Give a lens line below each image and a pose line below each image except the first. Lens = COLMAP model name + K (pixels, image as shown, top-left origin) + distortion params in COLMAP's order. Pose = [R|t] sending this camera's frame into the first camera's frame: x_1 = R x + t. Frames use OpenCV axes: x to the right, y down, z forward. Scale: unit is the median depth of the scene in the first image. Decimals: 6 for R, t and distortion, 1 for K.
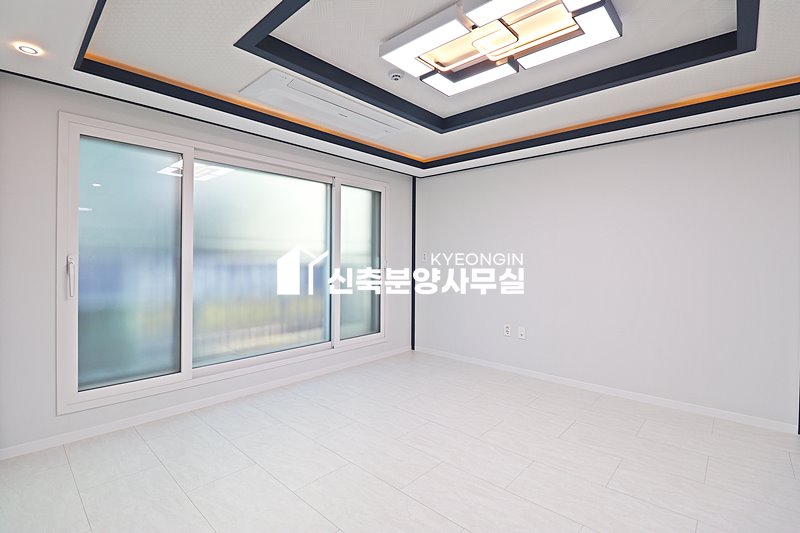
lens RADIAL K [[371.7, 0, 398.2], [0, 371.7, 261.4], [0, 0, 1]] dist [0.002933, -0.014231]
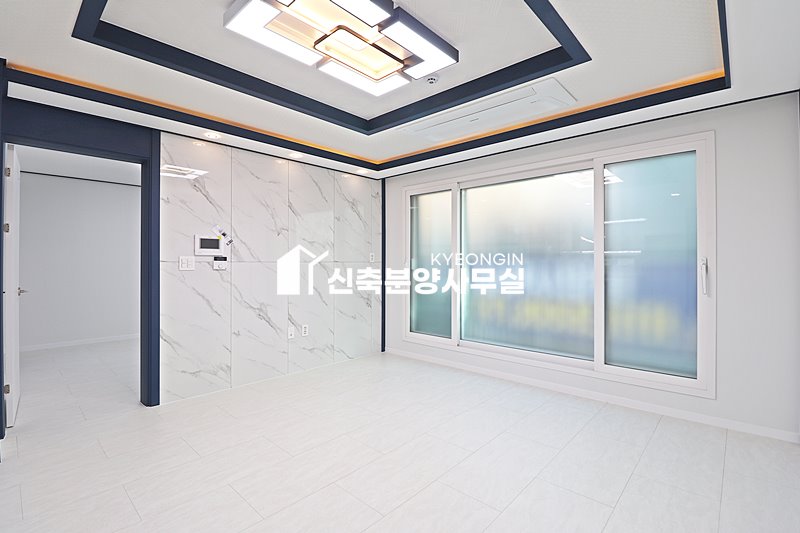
lens RADIAL K [[371.7, 0, 398.2], [0, 371.7, 261.4], [0, 0, 1]] dist [0.002933, -0.014231]
pose [[-0.002941, -0.009980, -0.999946, 0.858105], [-0.010580, 0.999895, -0.009948, 0.012181], [0.999940, 0.010550, -0.003046, 0.776855]]
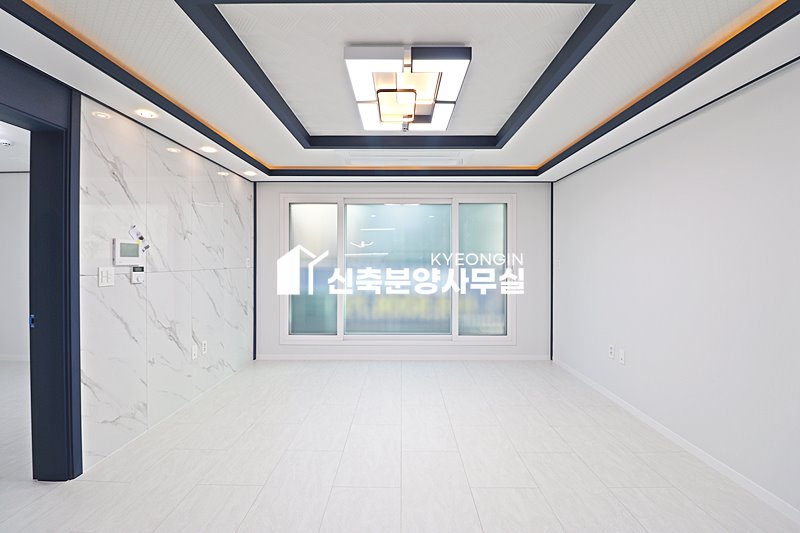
lens RADIAL K [[371.7, 0, 398.2], [0, 371.7, 261.4], [0, 0, 1]] dist [0.002933, -0.014231]
pose [[0.675180, -0.001740, -0.737651, 0.800463], [-0.005299, 0.999960, -0.007209, -0.017157], [0.737634, 0.008777, 0.675144, 0.084343]]
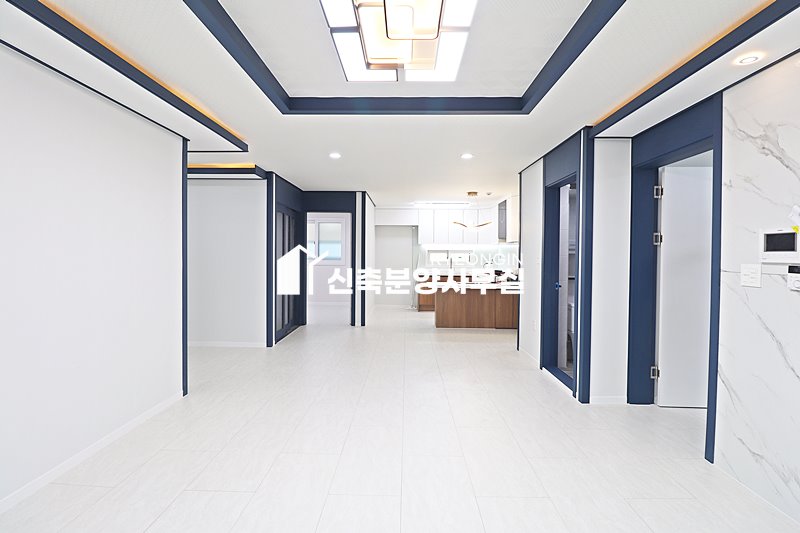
lens RADIAL K [[371.7, 0, 398.2], [0, 371.7, 261.4], [0, 0, 1]] dist [0.002933, -0.014231]
pose [[-0.665342, -0.025700, 0.746097, -0.292435], [-0.005319, 0.999545, 0.029687, -0.029062], [-0.746520, 0.015783, -0.665176, 1.096686]]
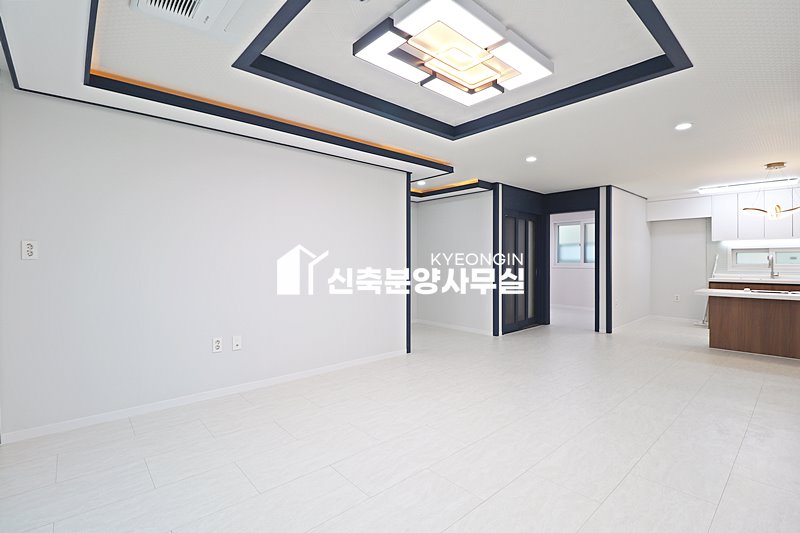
lens RADIAL K [[371.7, 0, 398.2], [0, 371.7, 261.4], [0, 0, 1]] dist [0.002933, -0.014231]
pose [[0.098727, -0.007362, 0.995087, -0.610790], [0.009713, 0.999932, 0.006435, 0.008702], [-0.995067, 0.009030, 0.098792, 0.729514]]
